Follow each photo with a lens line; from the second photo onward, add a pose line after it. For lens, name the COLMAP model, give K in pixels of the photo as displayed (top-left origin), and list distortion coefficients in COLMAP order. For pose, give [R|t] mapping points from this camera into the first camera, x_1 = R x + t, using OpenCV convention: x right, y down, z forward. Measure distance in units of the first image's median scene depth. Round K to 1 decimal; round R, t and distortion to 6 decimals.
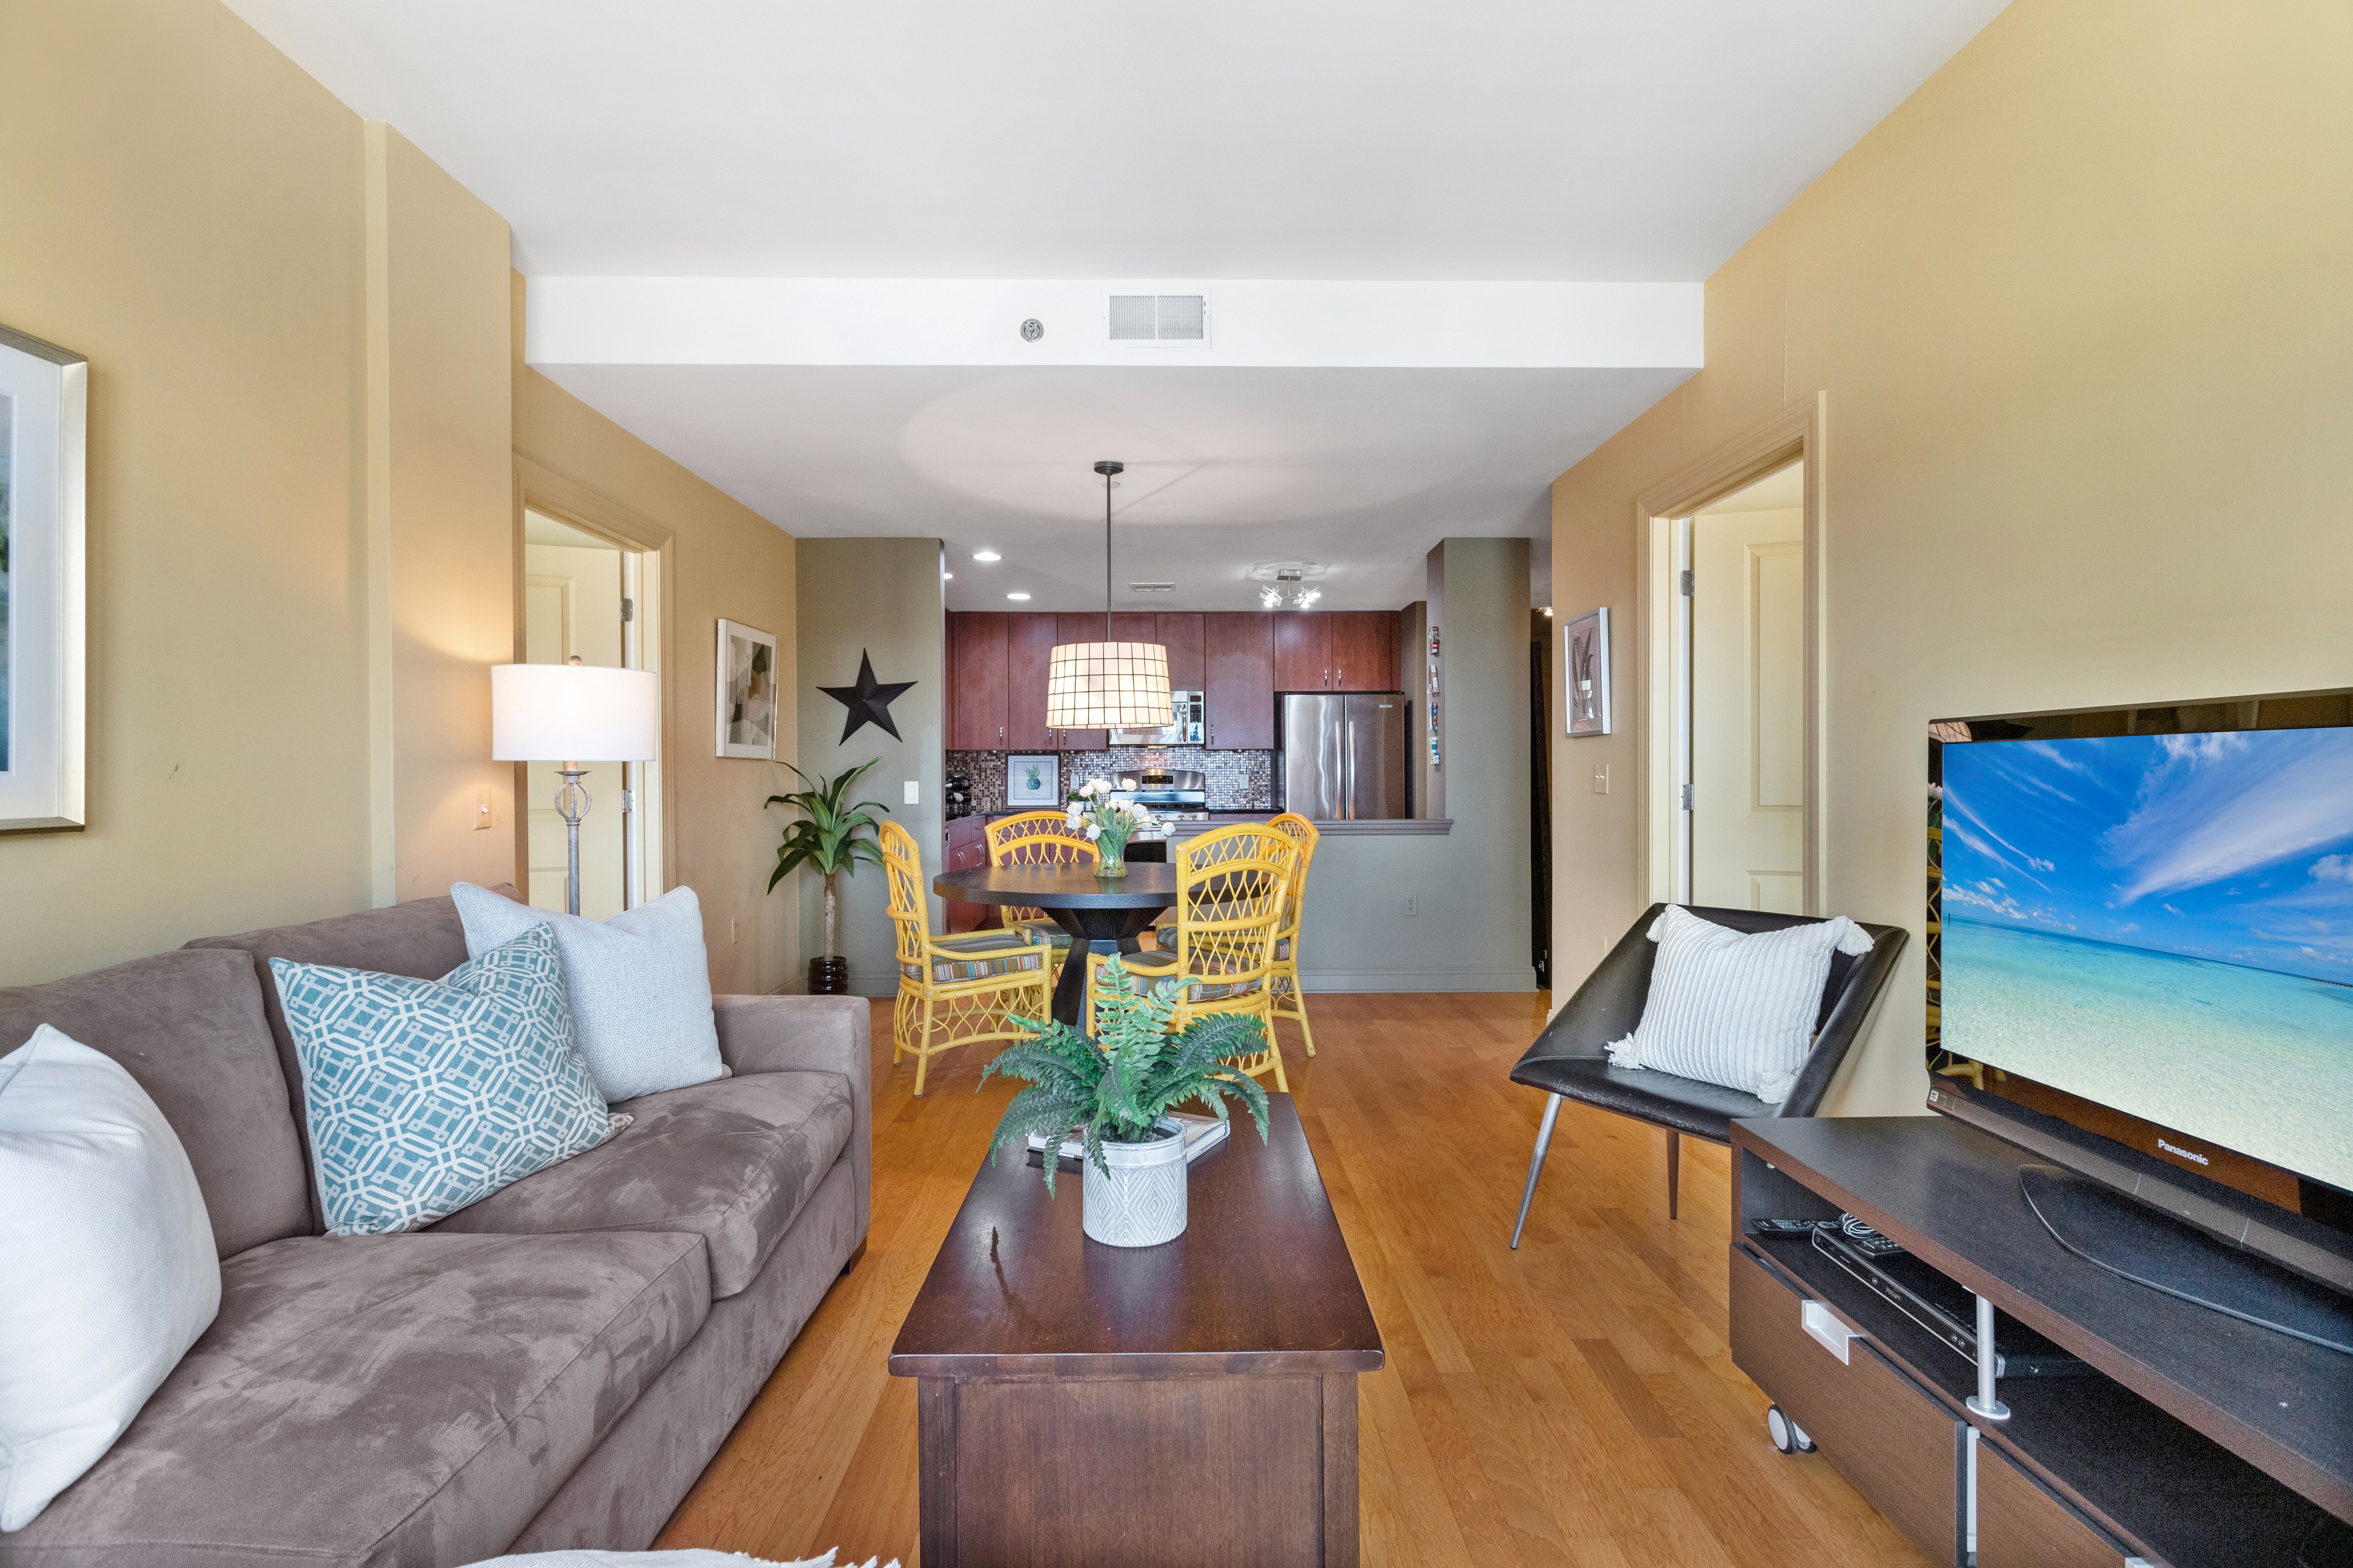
lens RADIAL K [[1119.3, 0, 1167.4], [0, 1119.3, 771.2], [0, 0, 1]] dist [-0.002307, 0.003713]
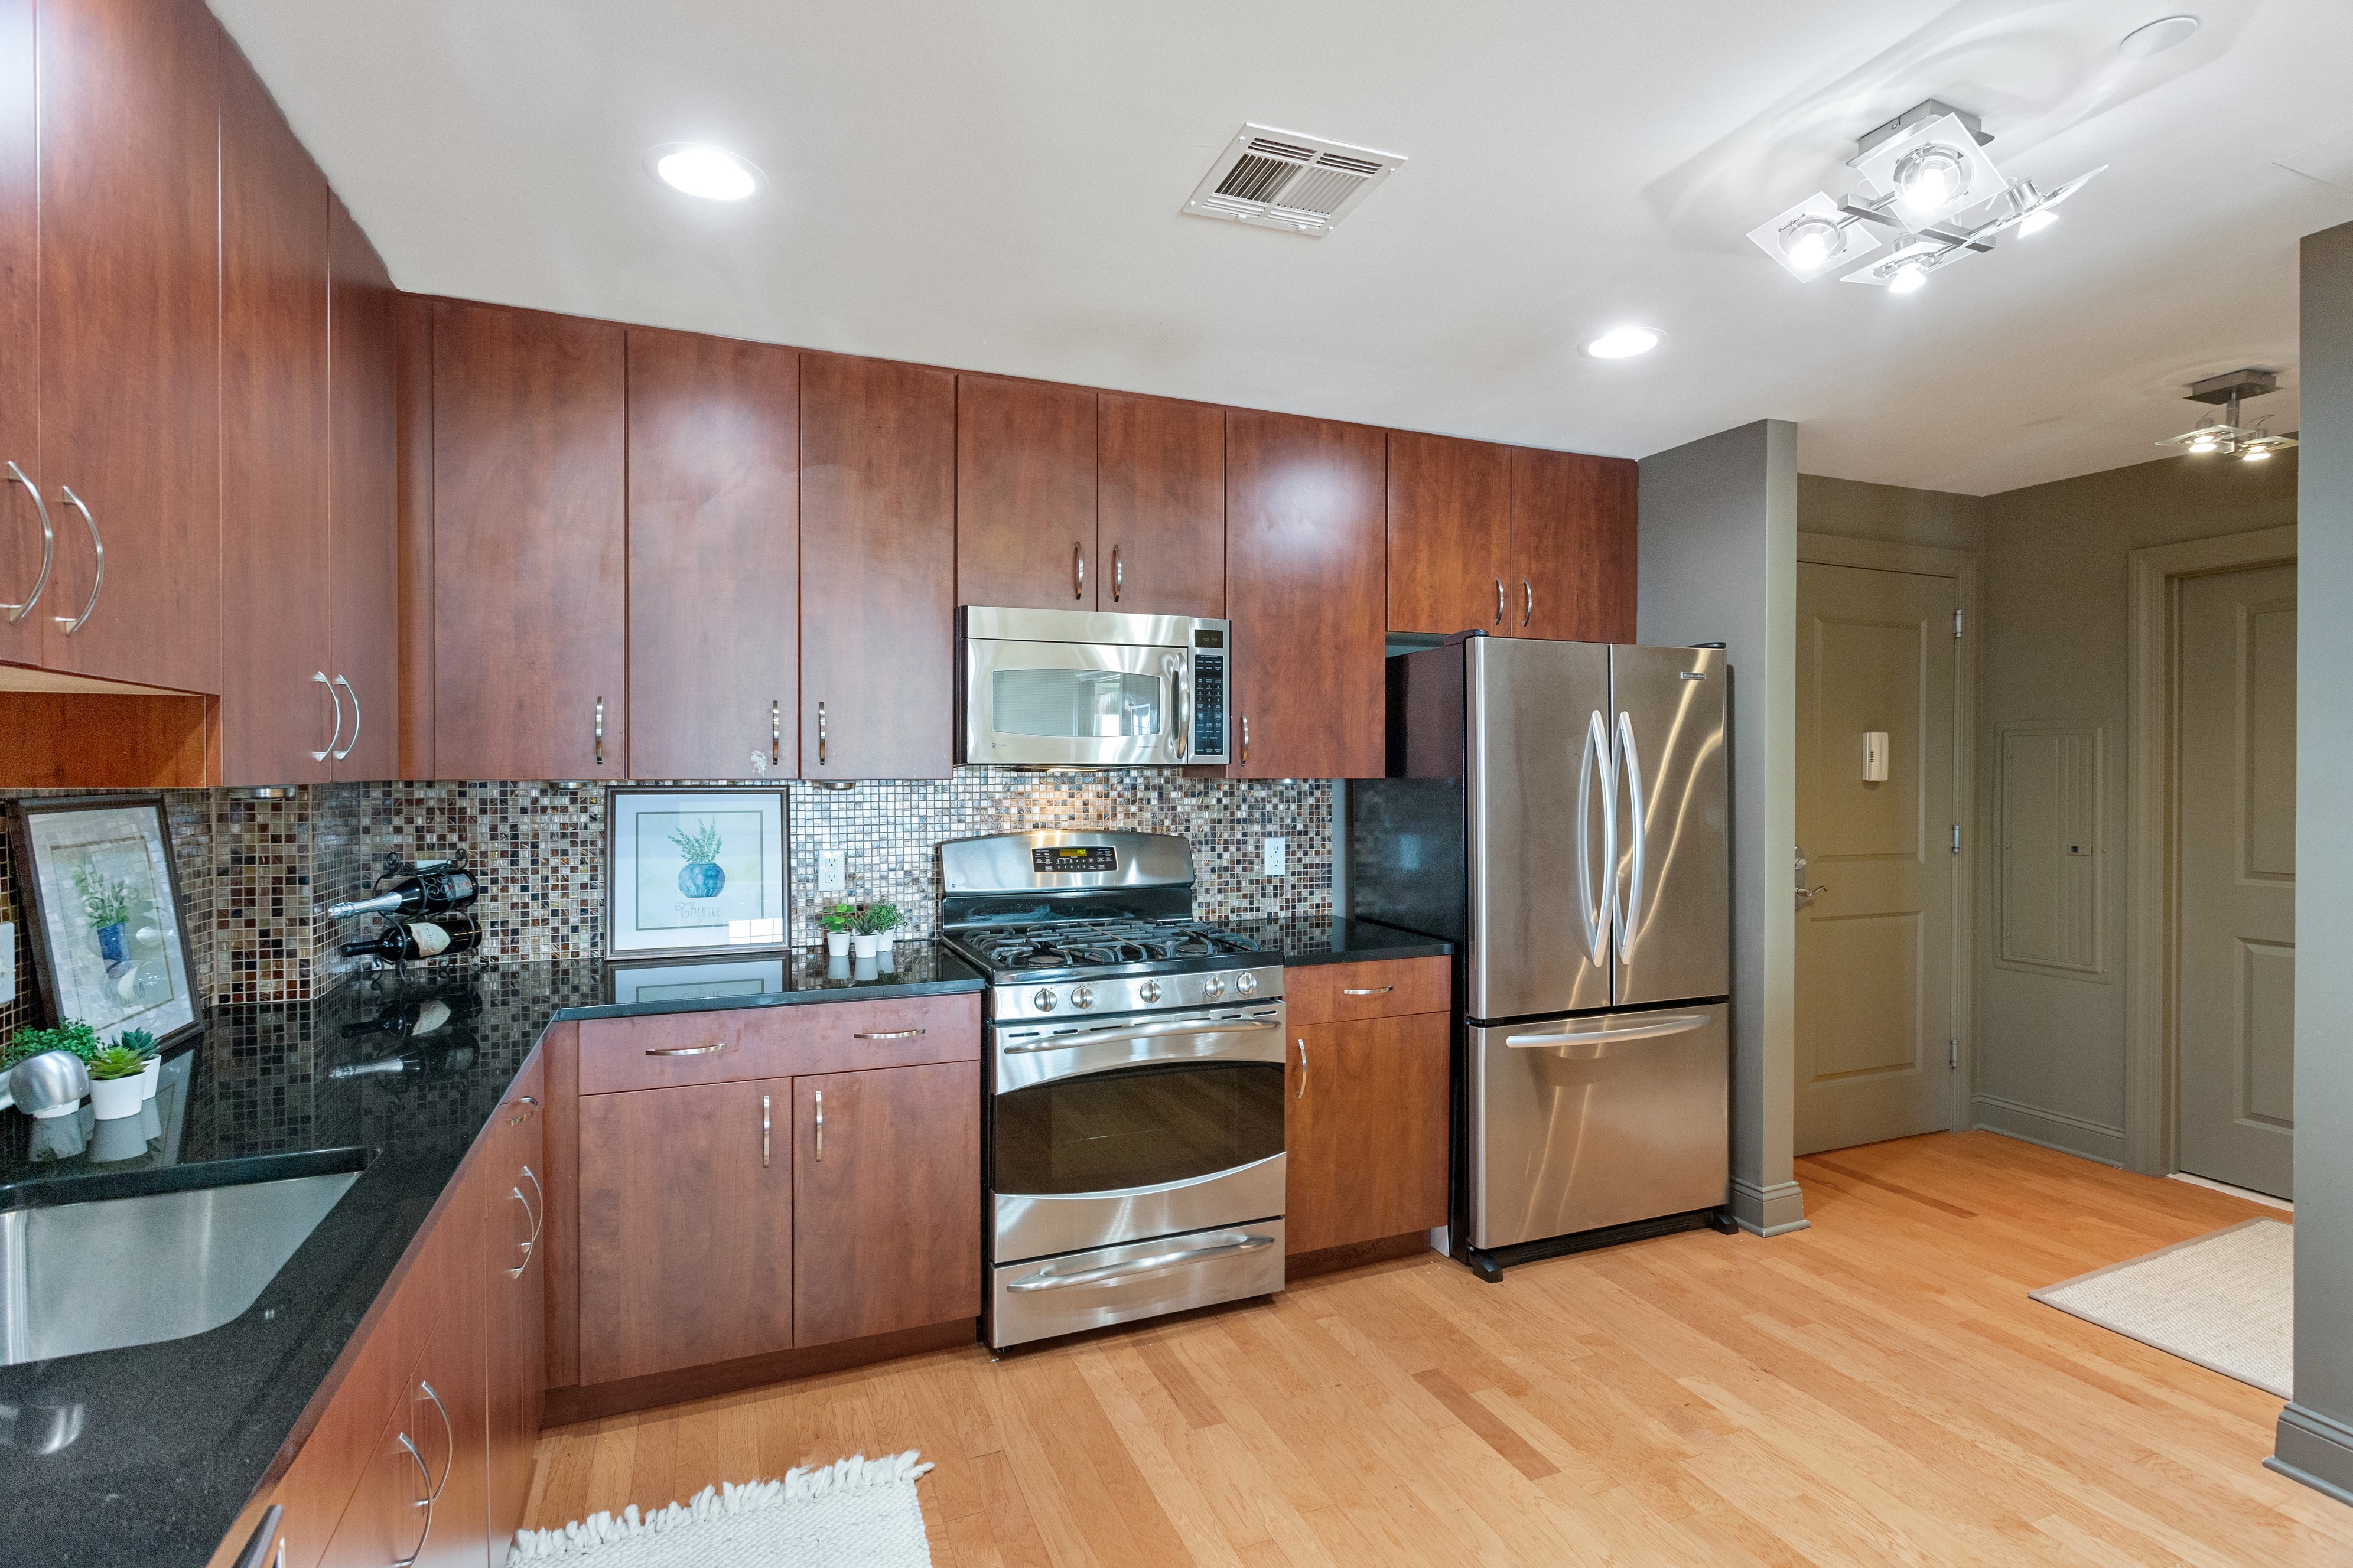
lens RADIAL K [[1119.3, 0, 1195.1], [0, 1119.3, 785.5], [0, 0, 1]] dist [-0.002307, 0.003713]
pose [[0.921133, -0.002076, 0.389242, -0.171065], [-0.003017, 0.999918, 0.012473, -0.032131], [-0.389236, -0.012663, 0.921051, 0.959685]]
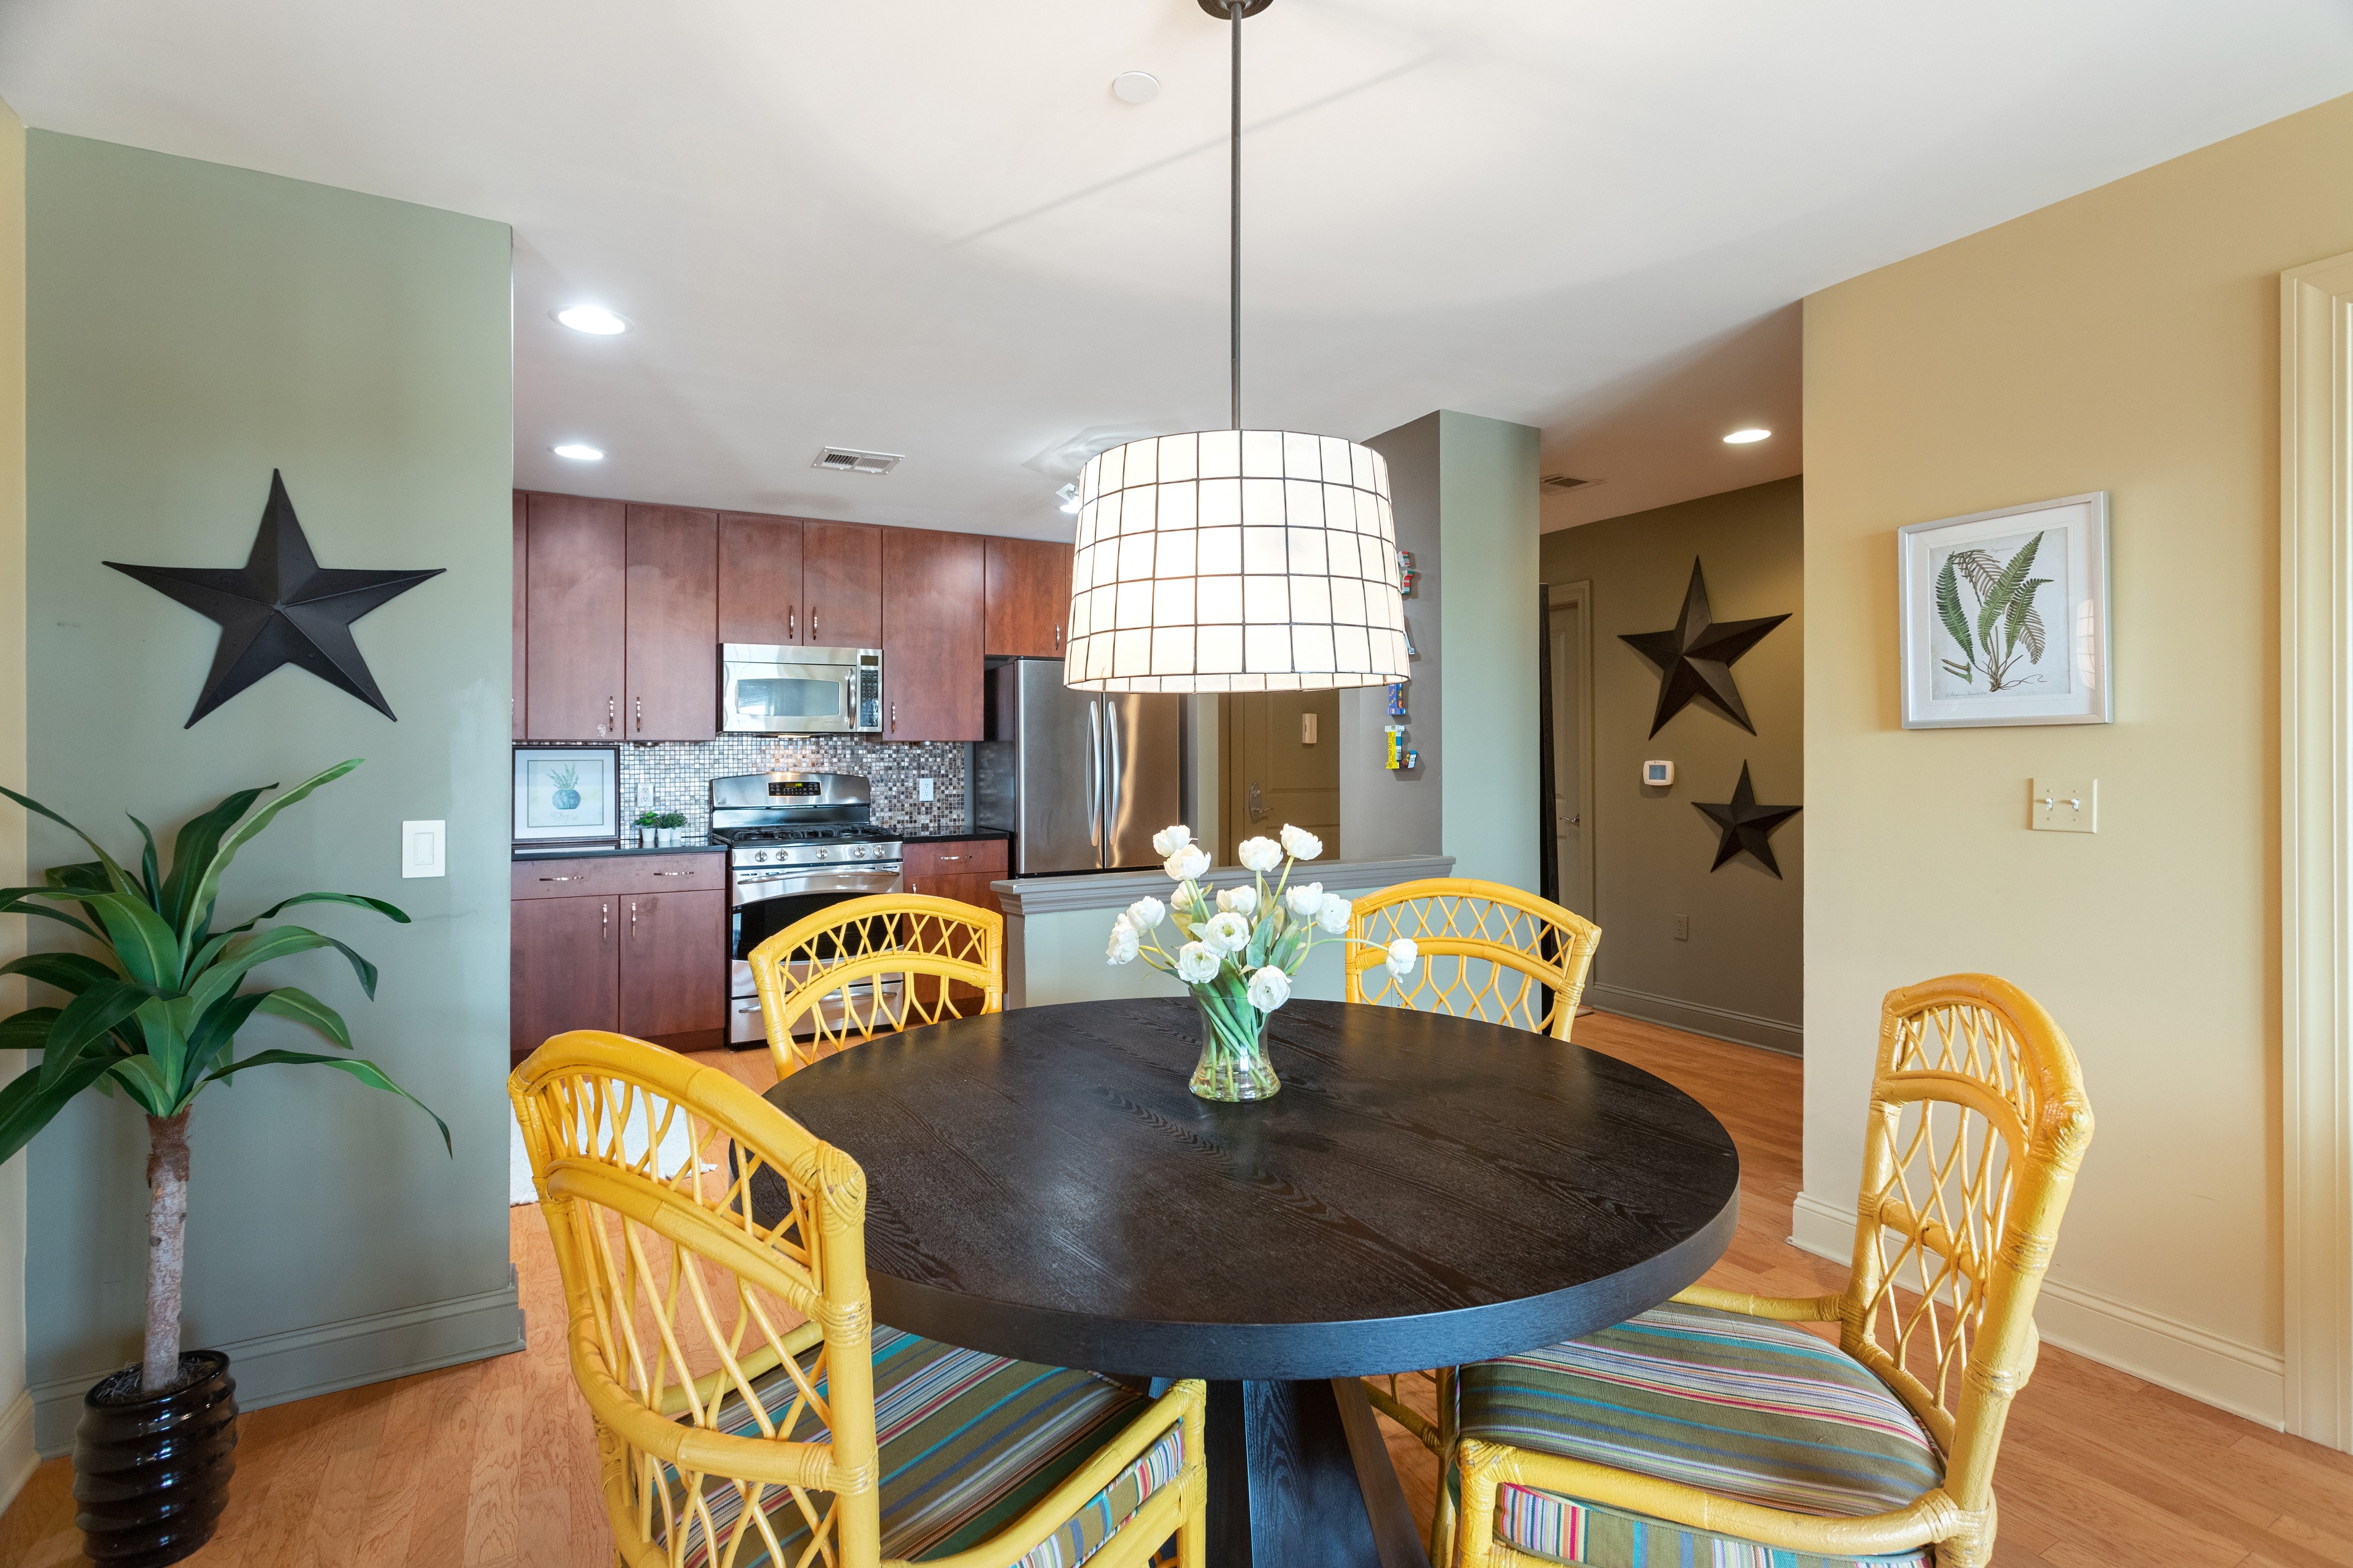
lens RADIAL K [[1119.3, 0, 1162.7], [0, 1119.3, 746.0], [0, 0, 1]] dist [-0.002307, 0.003713]
pose [[0.879367, 0.003502, 0.476132, -0.186313], [0.003792, 0.999890, -0.014358, -0.010317], [-0.476130, 0.014432, 0.879256, 0.525306]]
